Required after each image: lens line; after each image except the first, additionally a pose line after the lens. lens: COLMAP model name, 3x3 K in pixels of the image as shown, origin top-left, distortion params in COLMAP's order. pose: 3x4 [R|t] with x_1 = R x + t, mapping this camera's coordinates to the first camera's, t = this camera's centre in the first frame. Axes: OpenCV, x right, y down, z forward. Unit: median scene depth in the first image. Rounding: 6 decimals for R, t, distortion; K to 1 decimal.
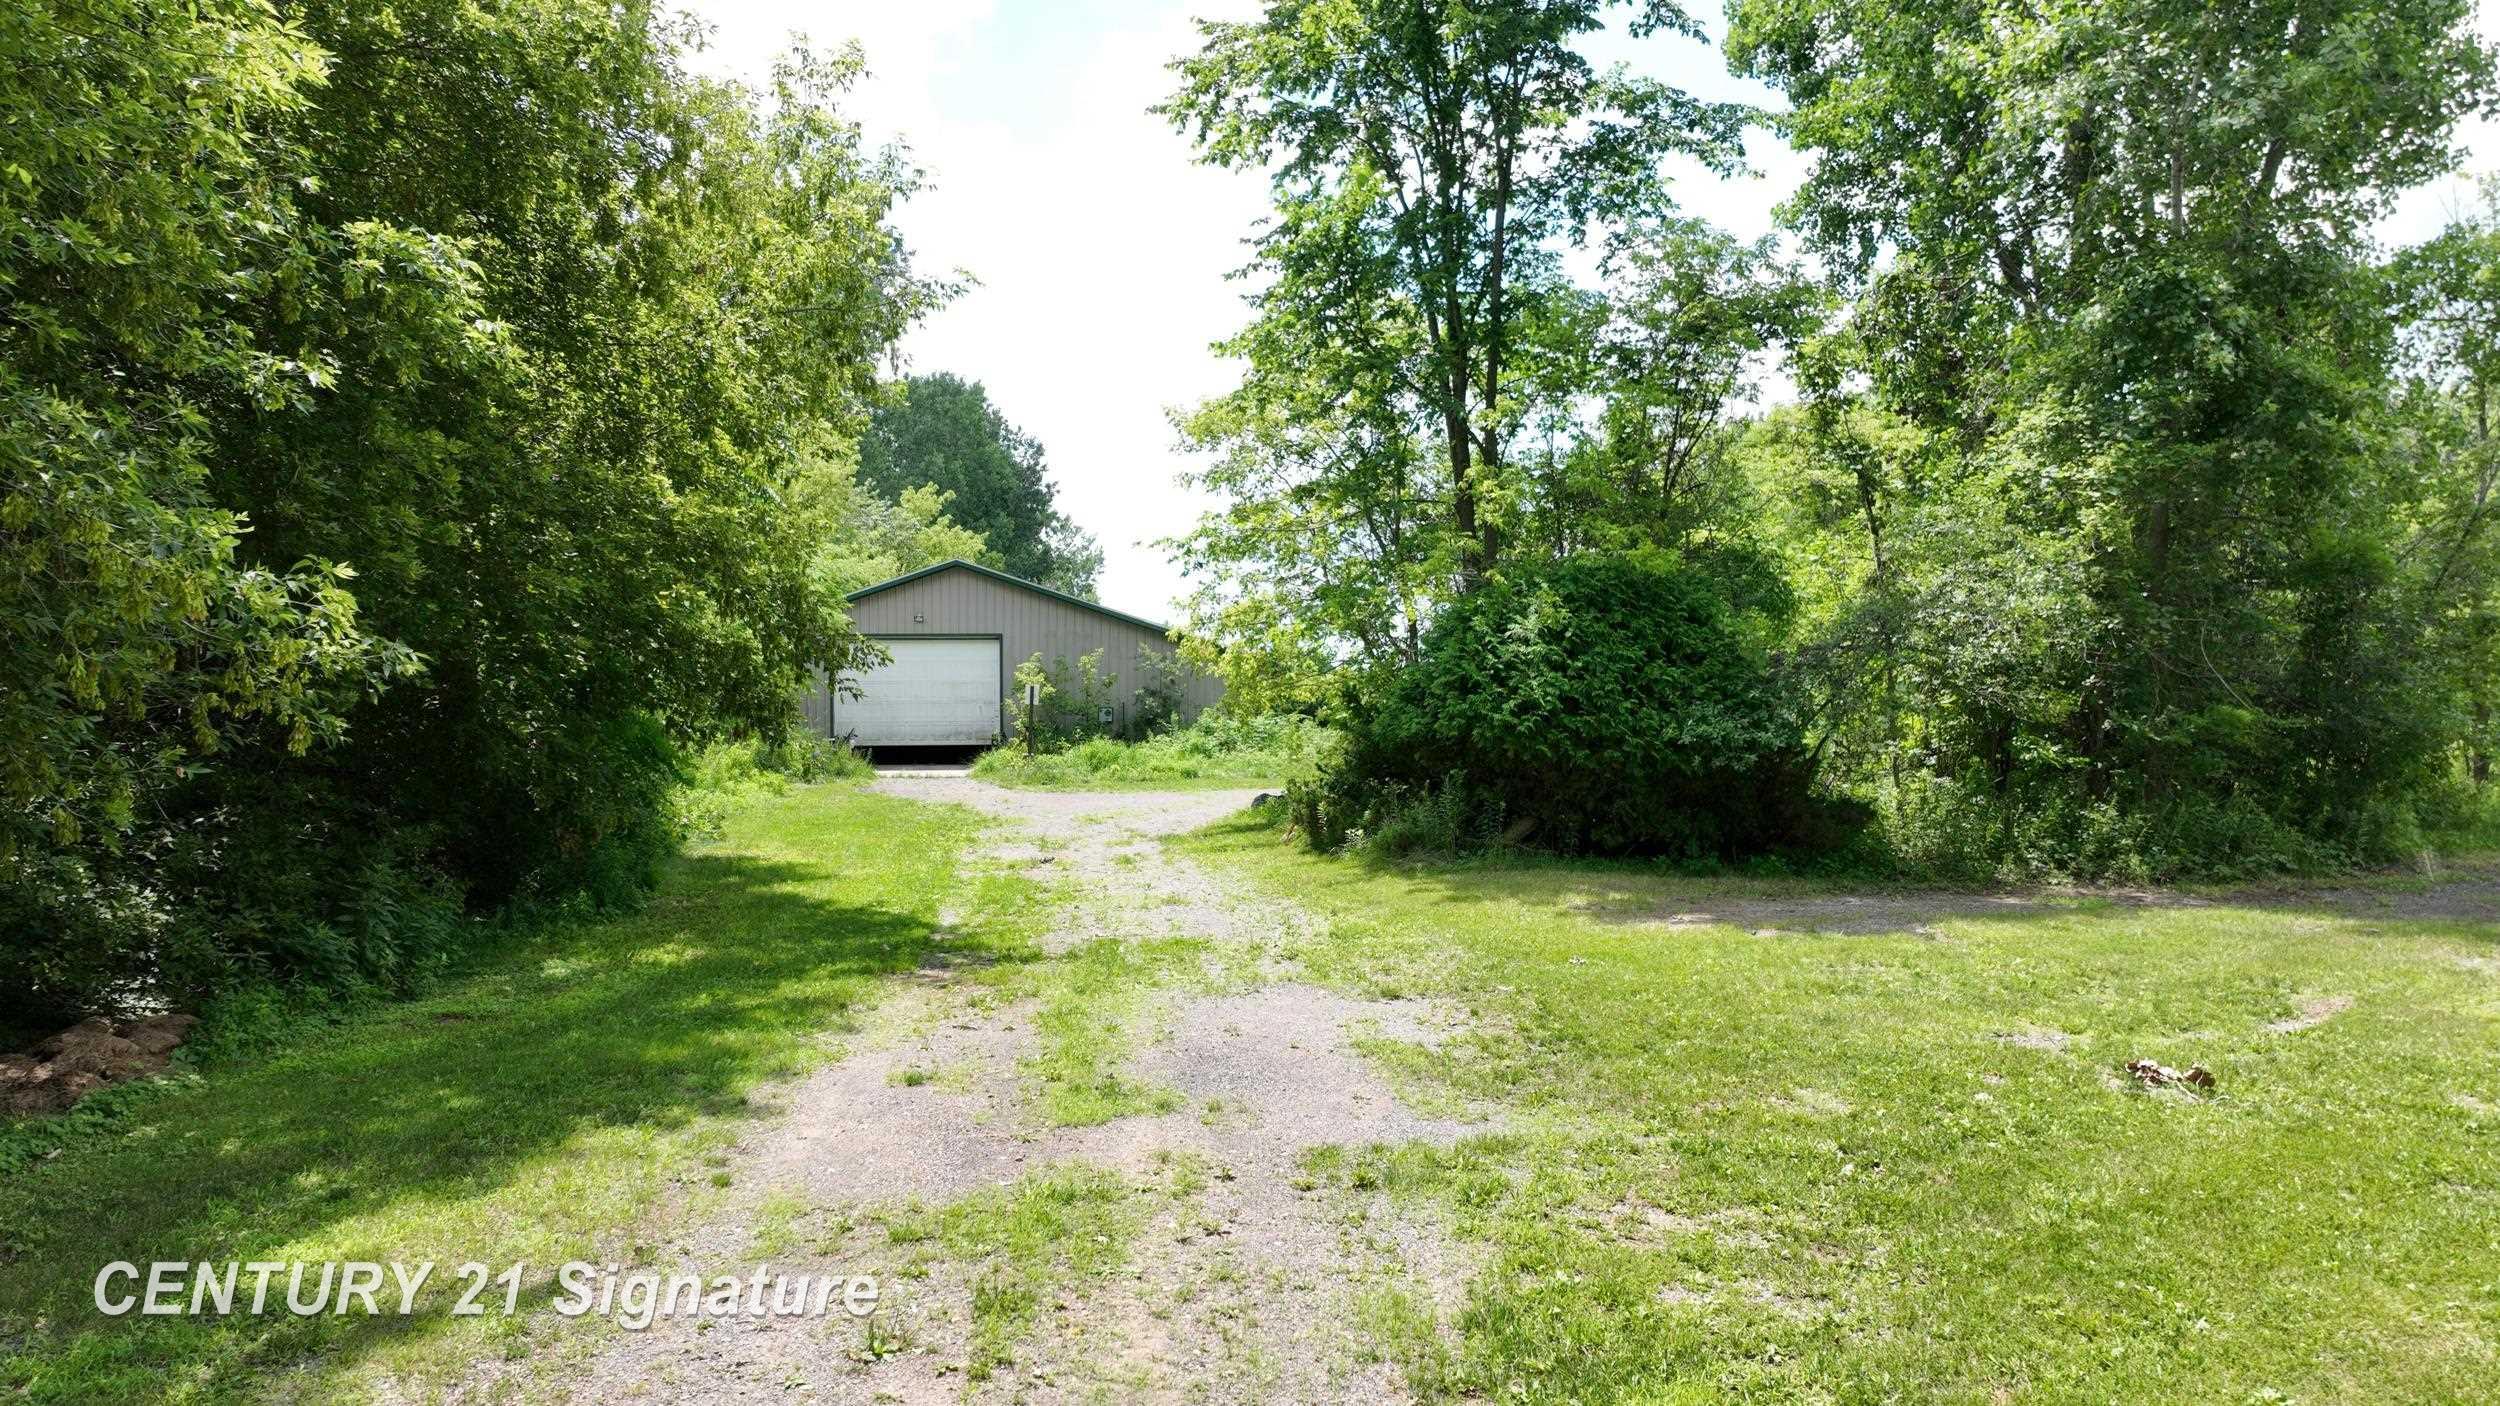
lens RADIAL K [[1755.5, 0, 1250.0], [0, 1755.5, 703.0], [0, 0, 1]] dist [0.005028, 0.009958]
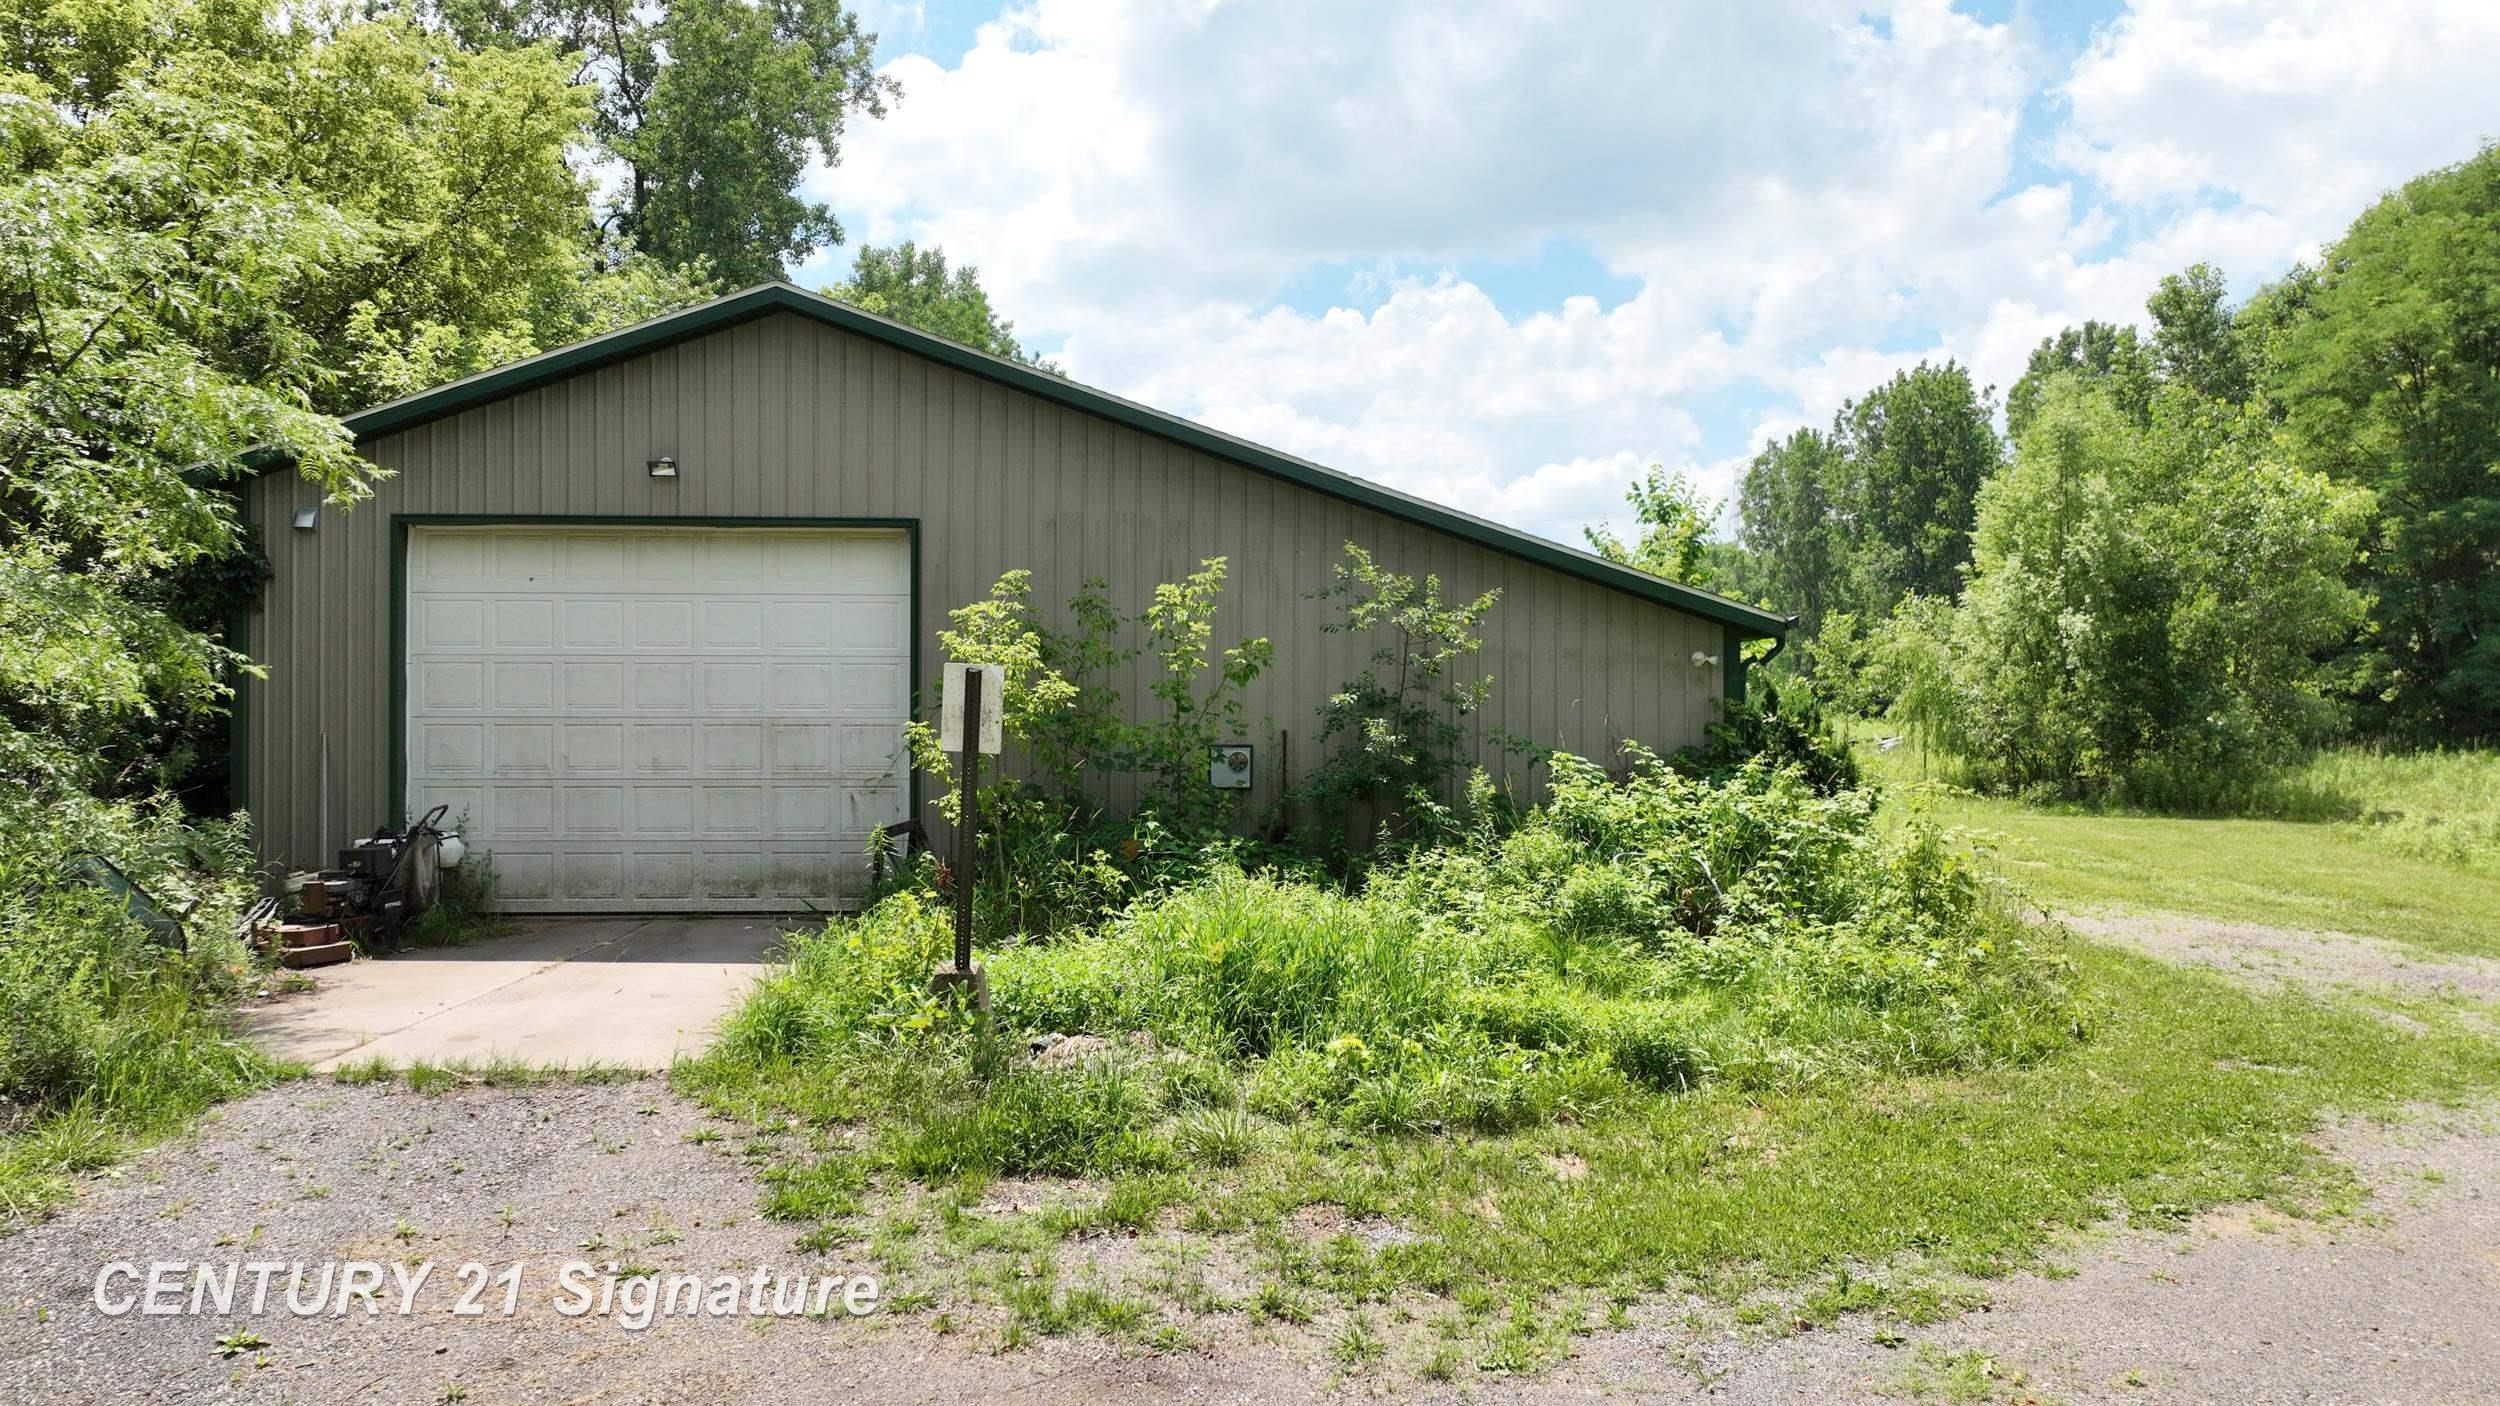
lens RADIAL K [[1755.5, 0, 1250.0], [0, 1755.5, 703.0], [0, 0, 1]] dist [0.005028, 0.009958]
pose [[0.999967, 0.001273, -0.008010, -0.077553], [-0.001230, 0.999985, 0.005381, -0.007282], [0.008017, -0.005371, 0.999953, 0.689986]]
